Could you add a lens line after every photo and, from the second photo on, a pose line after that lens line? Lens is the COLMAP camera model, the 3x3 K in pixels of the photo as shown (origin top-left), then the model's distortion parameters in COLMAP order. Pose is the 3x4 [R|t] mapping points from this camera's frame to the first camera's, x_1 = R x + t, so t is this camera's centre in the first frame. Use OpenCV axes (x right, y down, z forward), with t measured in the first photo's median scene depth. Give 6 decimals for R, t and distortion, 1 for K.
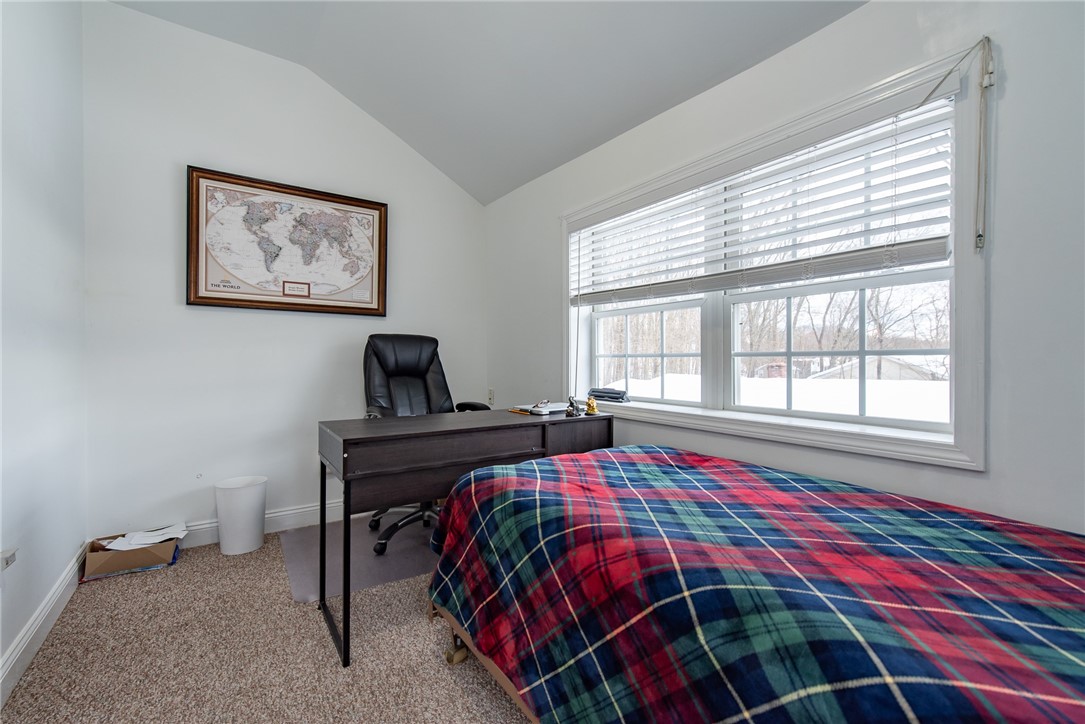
lens RADIAL K [[466.3, 0, 540.9], [0, 466.3, 360.8], [0, 0, 1]] dist [-0.000230, -0.000674]
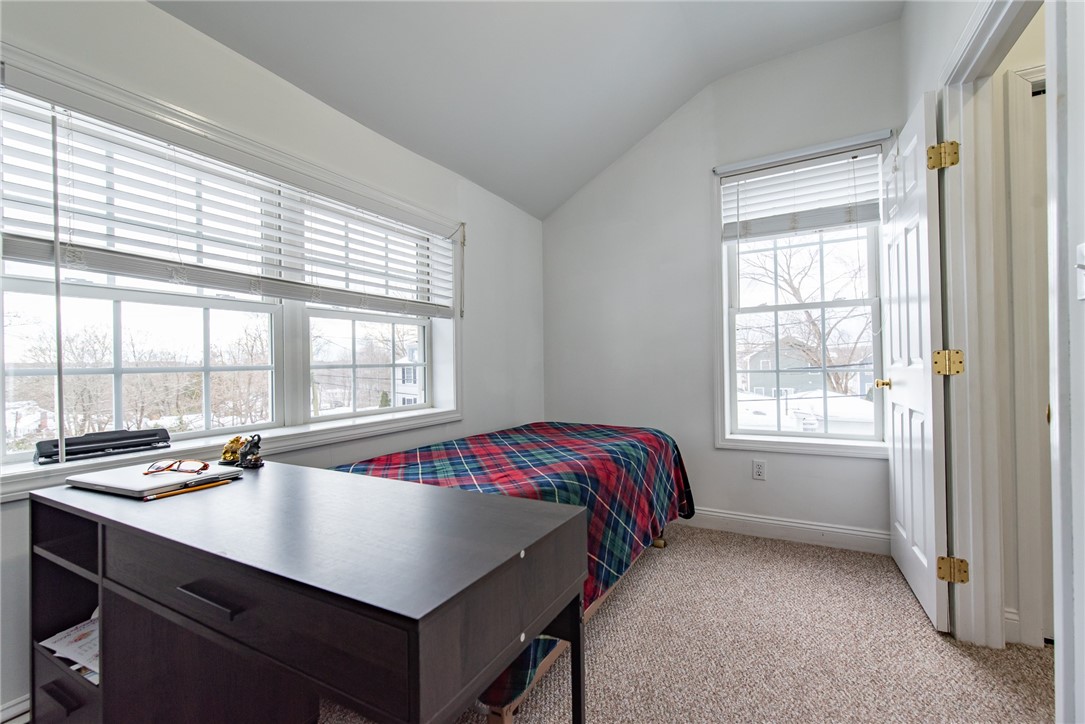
lens RADIAL K [[466.3, 0, 541.7], [0, 466.3, 360.7], [0, 0, 1]] dist [-0.000230, -0.000674]
pose [[-0.457563, 0.026985, 0.888768, -0.773499], [0.038193, 0.999213, -0.010675, 0.003094], [-0.888357, 0.029060, -0.458233, 1.101823]]
